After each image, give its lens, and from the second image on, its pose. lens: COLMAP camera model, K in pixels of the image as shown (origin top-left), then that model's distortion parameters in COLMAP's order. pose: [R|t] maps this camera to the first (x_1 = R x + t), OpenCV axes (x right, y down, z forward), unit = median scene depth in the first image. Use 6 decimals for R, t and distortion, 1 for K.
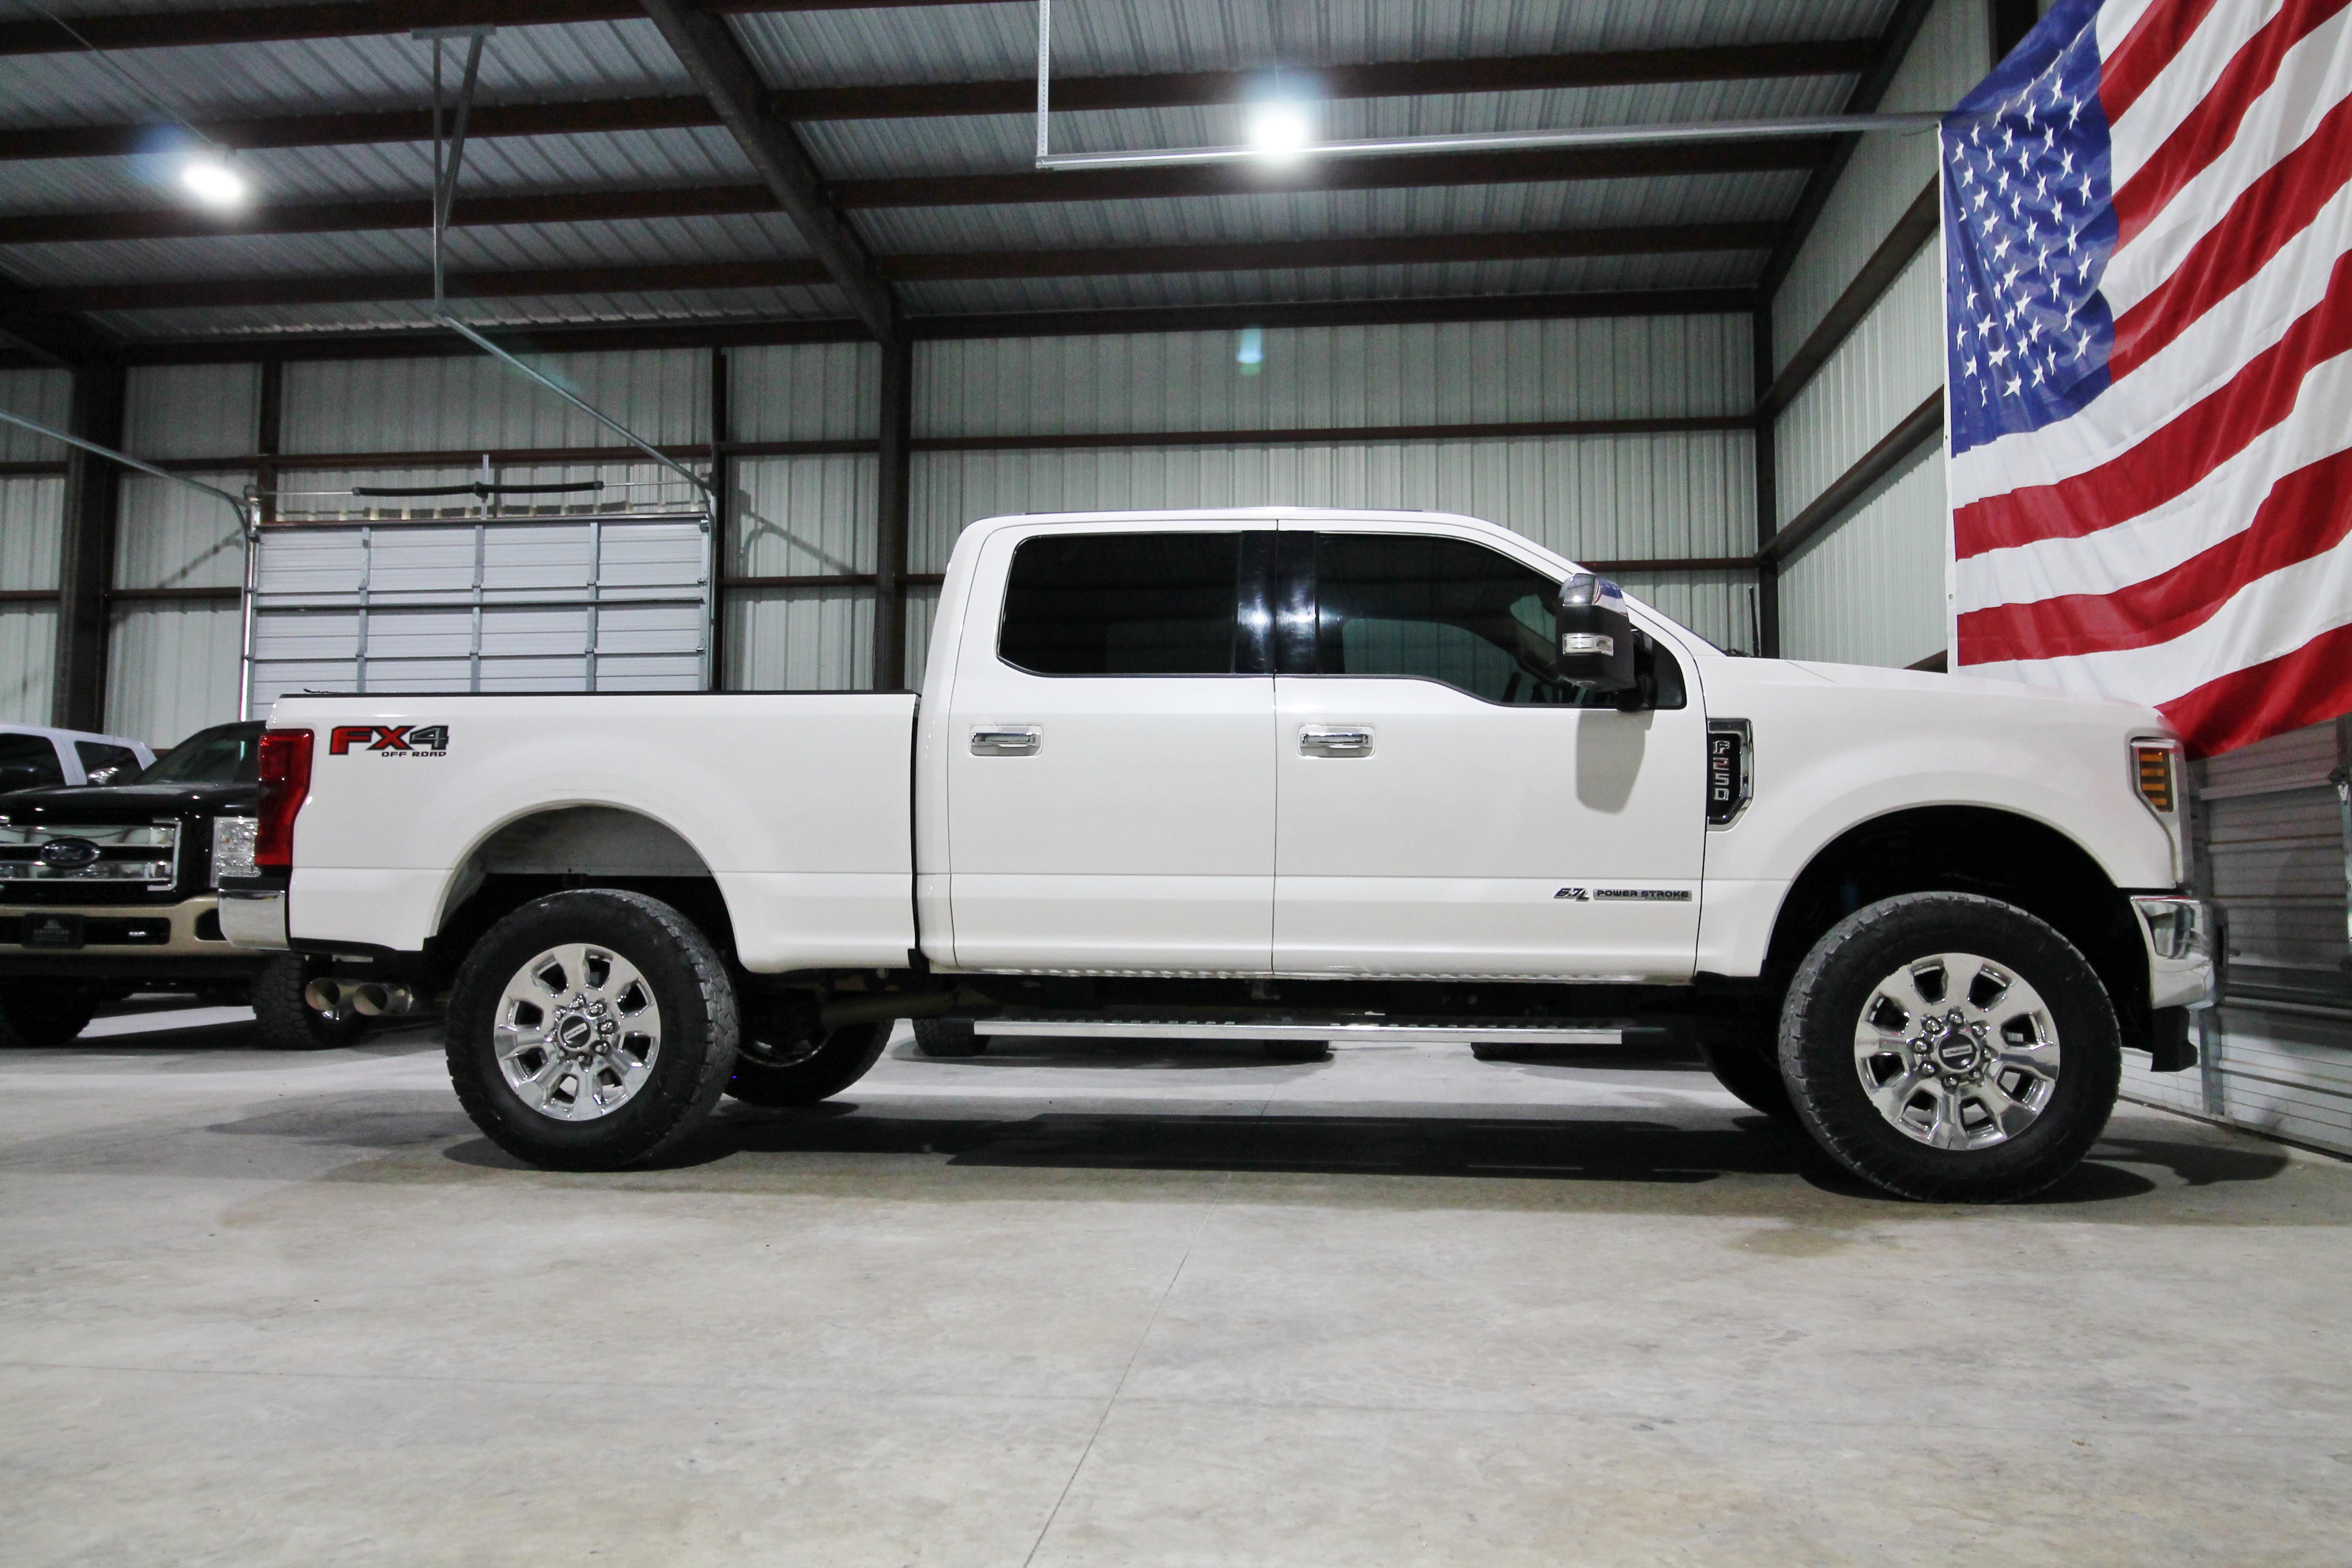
lens RADIAL K [[1740.4, 0, 1190.3], [0, 1740.4, 780.6], [0, 0, 1]] dist [0.015035, -0.009349]
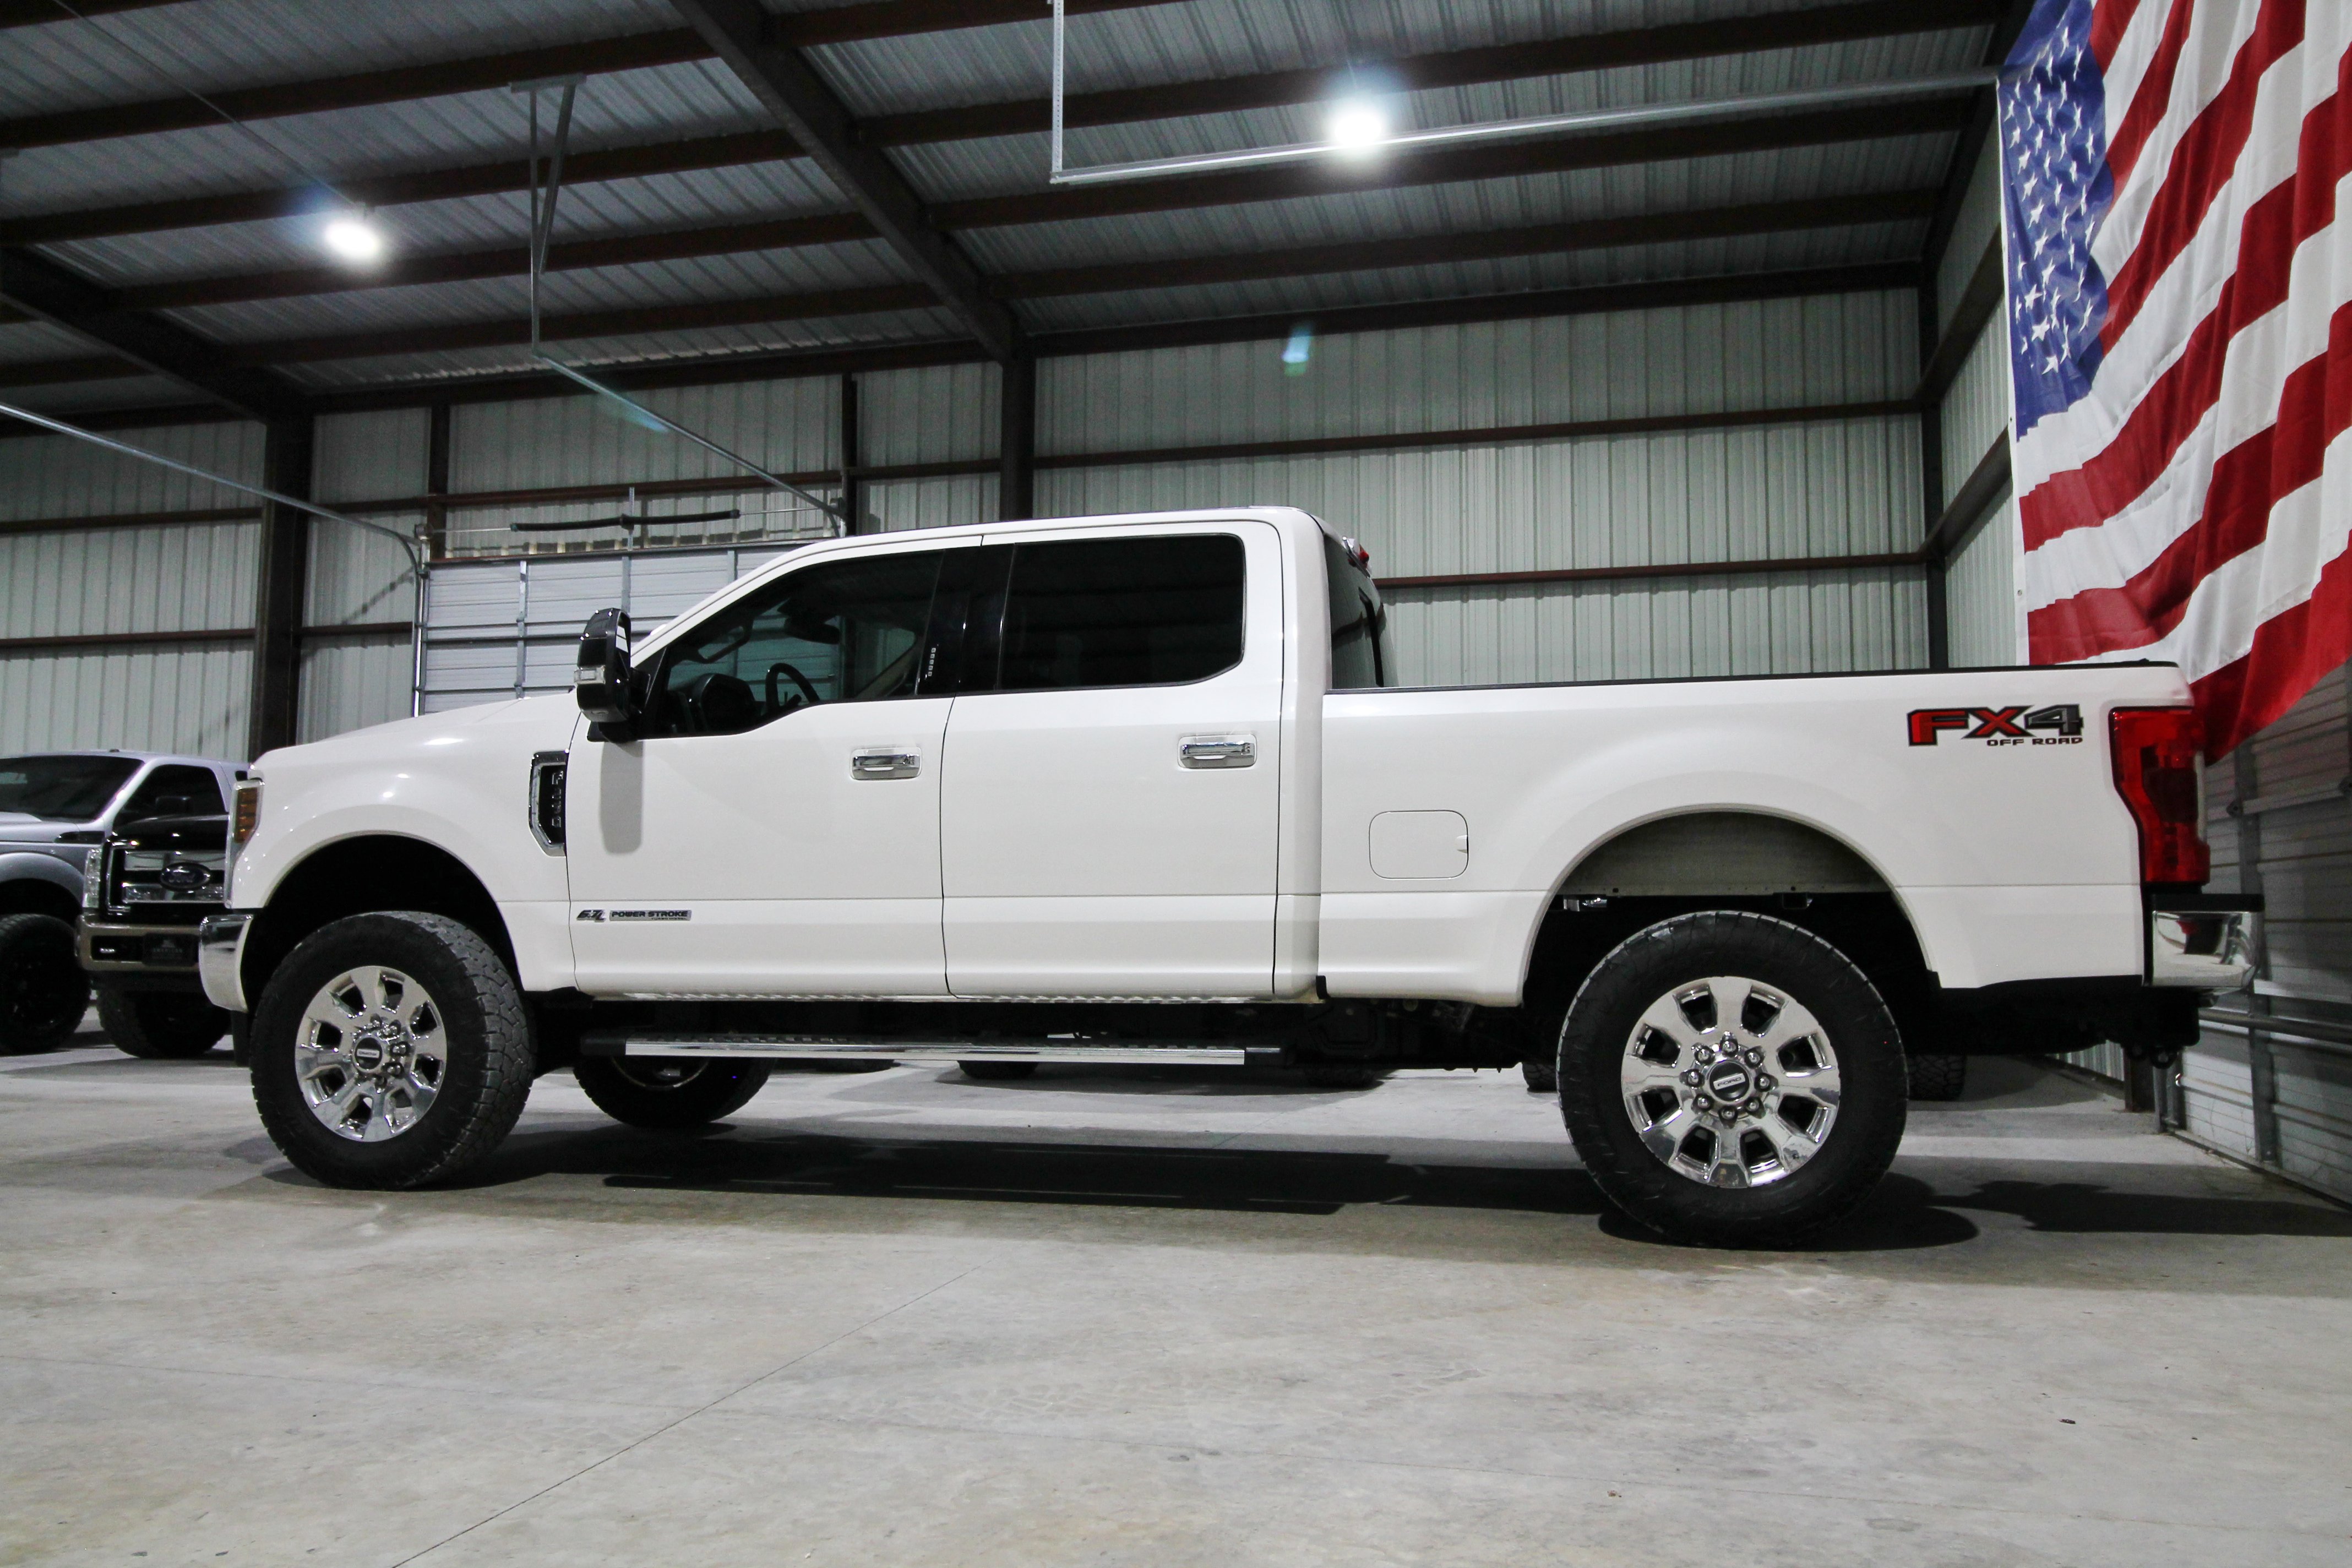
lens RADIAL K [[1798.9, 0, 1187.9], [0, 1798.9, 788.8], [0, 0, 1]] dist [0.013686, -0.008754]
pose [[0.989423, -0.009216, -0.144766, 0.105097], [0.008370, 0.999944, -0.006457, 0.000147], [0.144817, 0.005177, 0.989445, -0.001021]]
